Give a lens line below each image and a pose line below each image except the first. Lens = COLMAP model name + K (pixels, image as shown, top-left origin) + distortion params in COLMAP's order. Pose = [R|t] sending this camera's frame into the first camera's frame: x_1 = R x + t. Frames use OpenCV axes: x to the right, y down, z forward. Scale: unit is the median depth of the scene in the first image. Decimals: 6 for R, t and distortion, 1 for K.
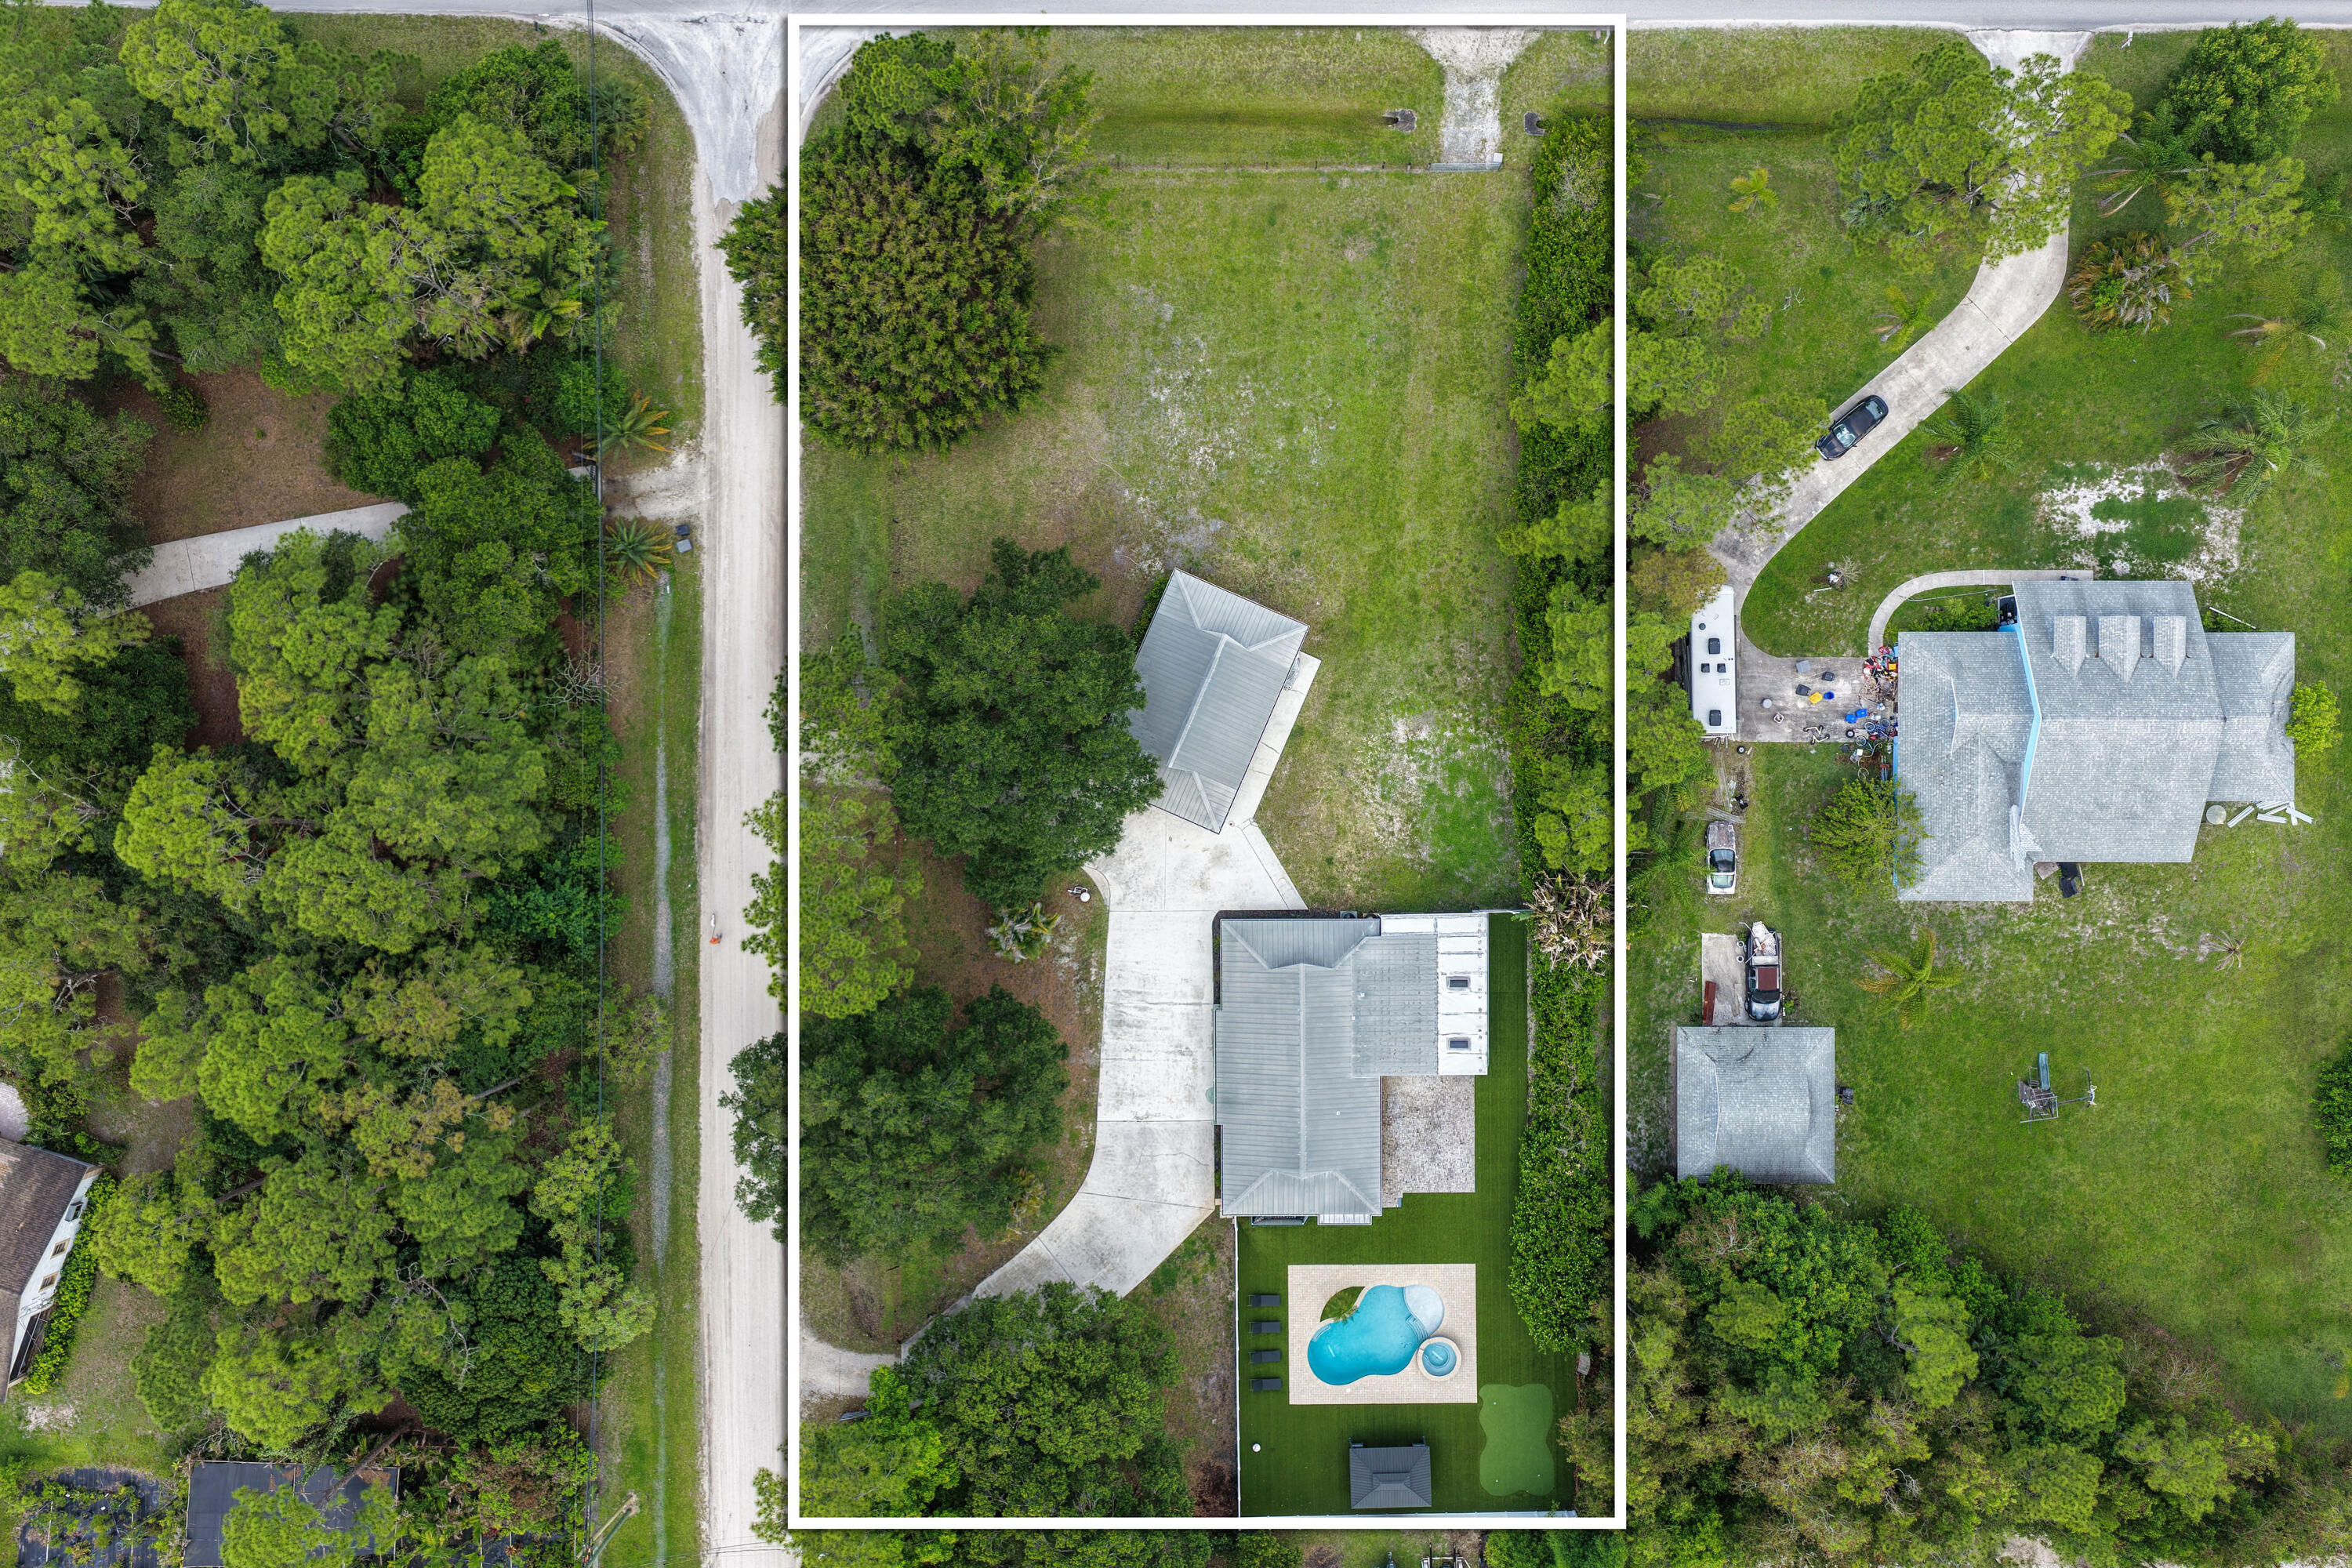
lens RADIAL K [[1937.2, 0, 1176.0], [0, 1937.2, 784.0], [0, 0, 1]] dist [0.004204, 0.003831]
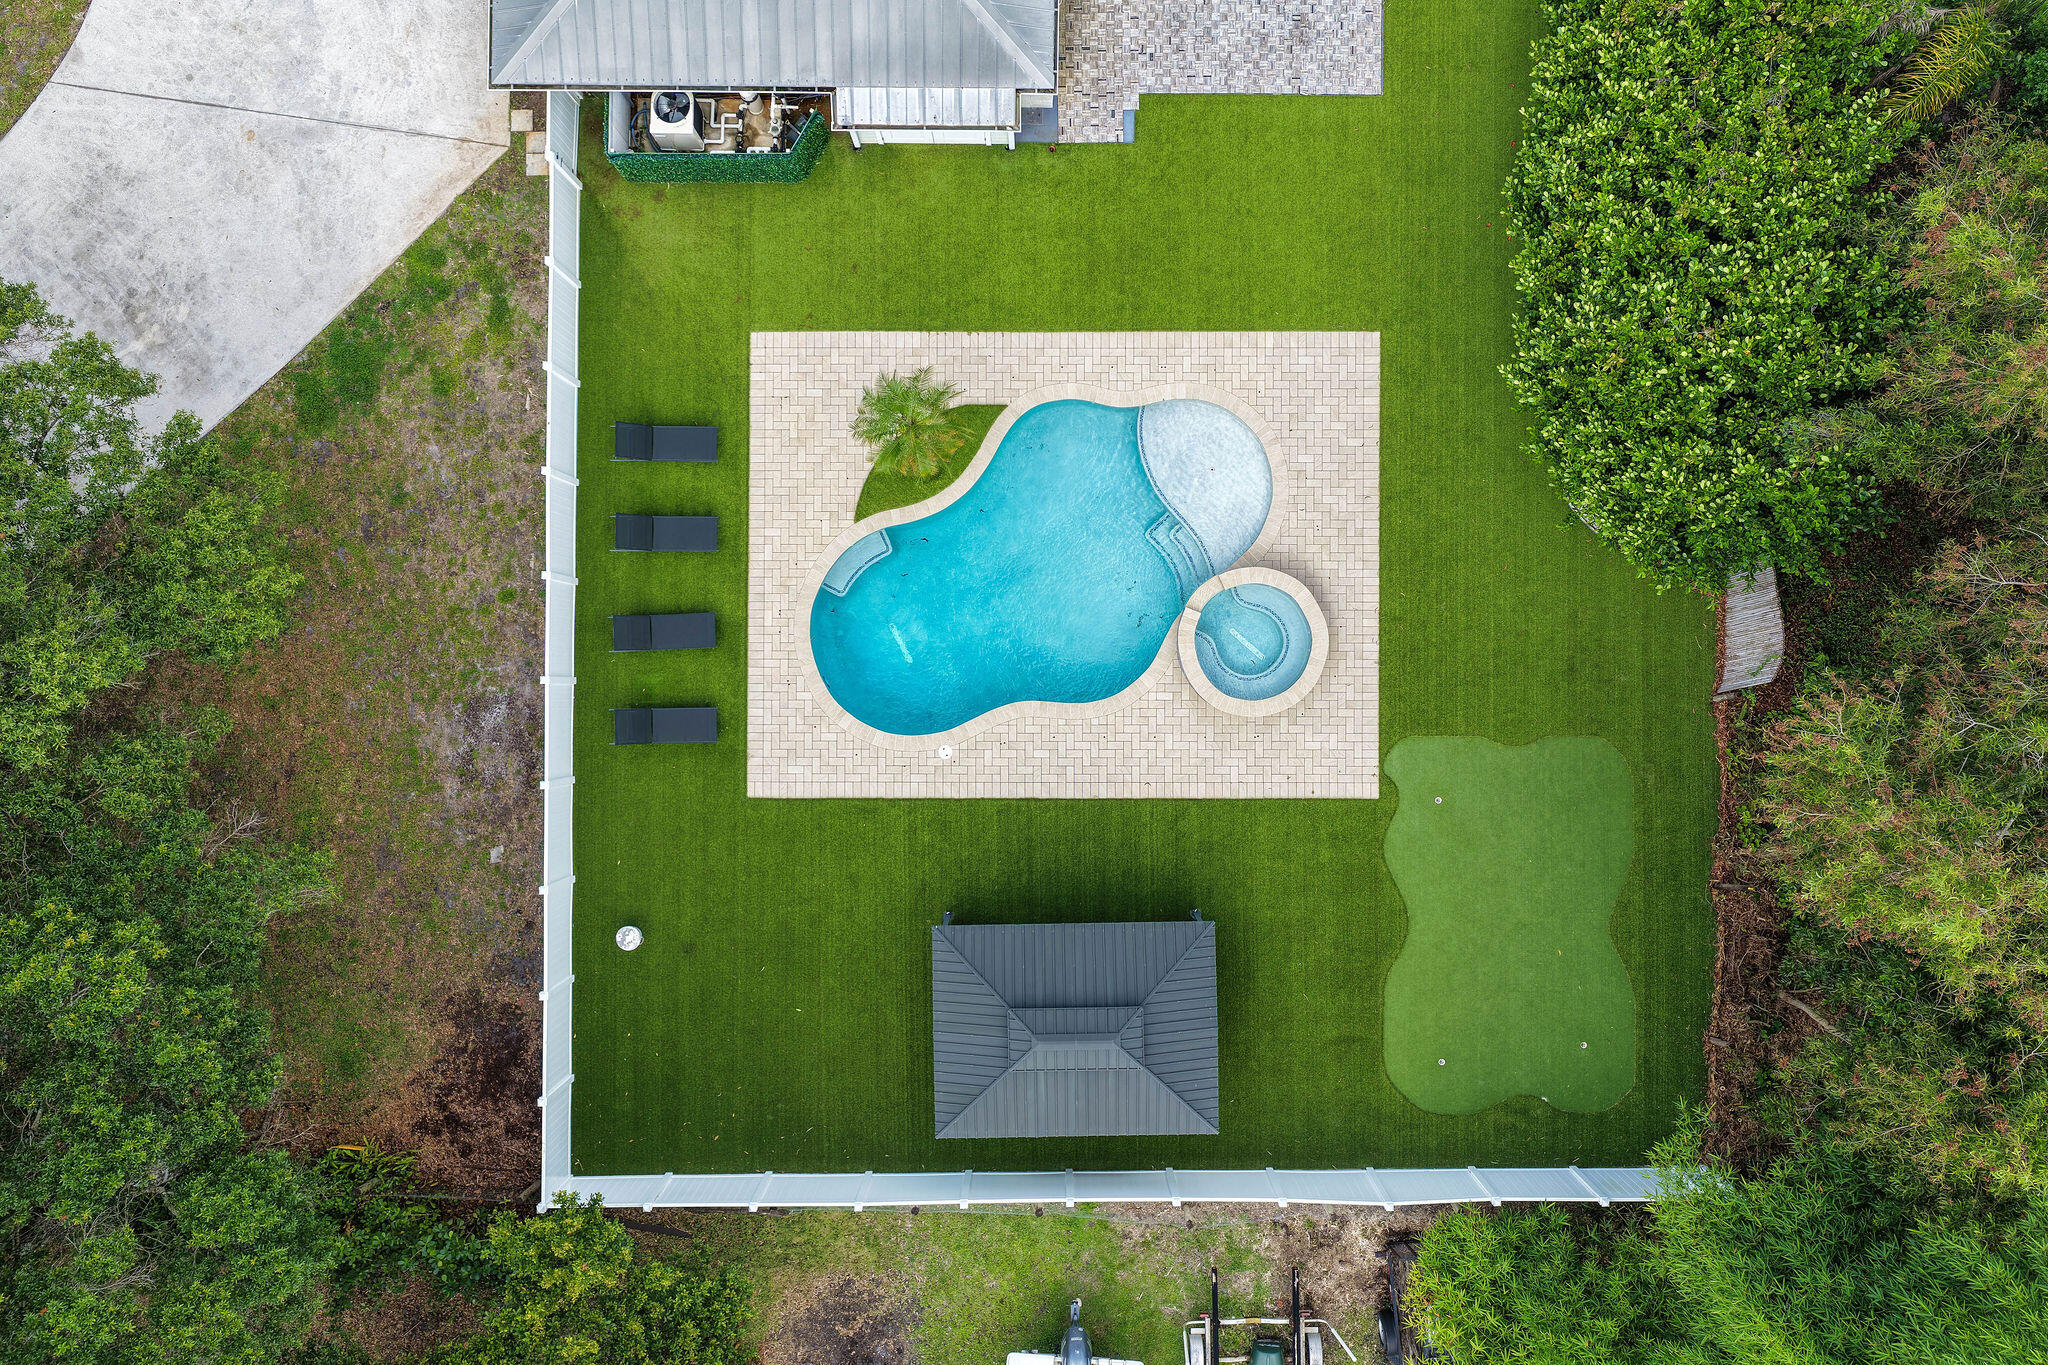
lens RADIAL K [[1724.9, 0, 1024.0], [0, 1724.9, 682.5], [0, 0, 1]] dist [0.003618, 0.012757]
pose [[0.999879, 0.015012, 0.004163, 0.099605], [-0.015012, 0.999887, 0.000030, 0.301845], [-0.004162, -0.000092, 0.999991, 0.735760]]
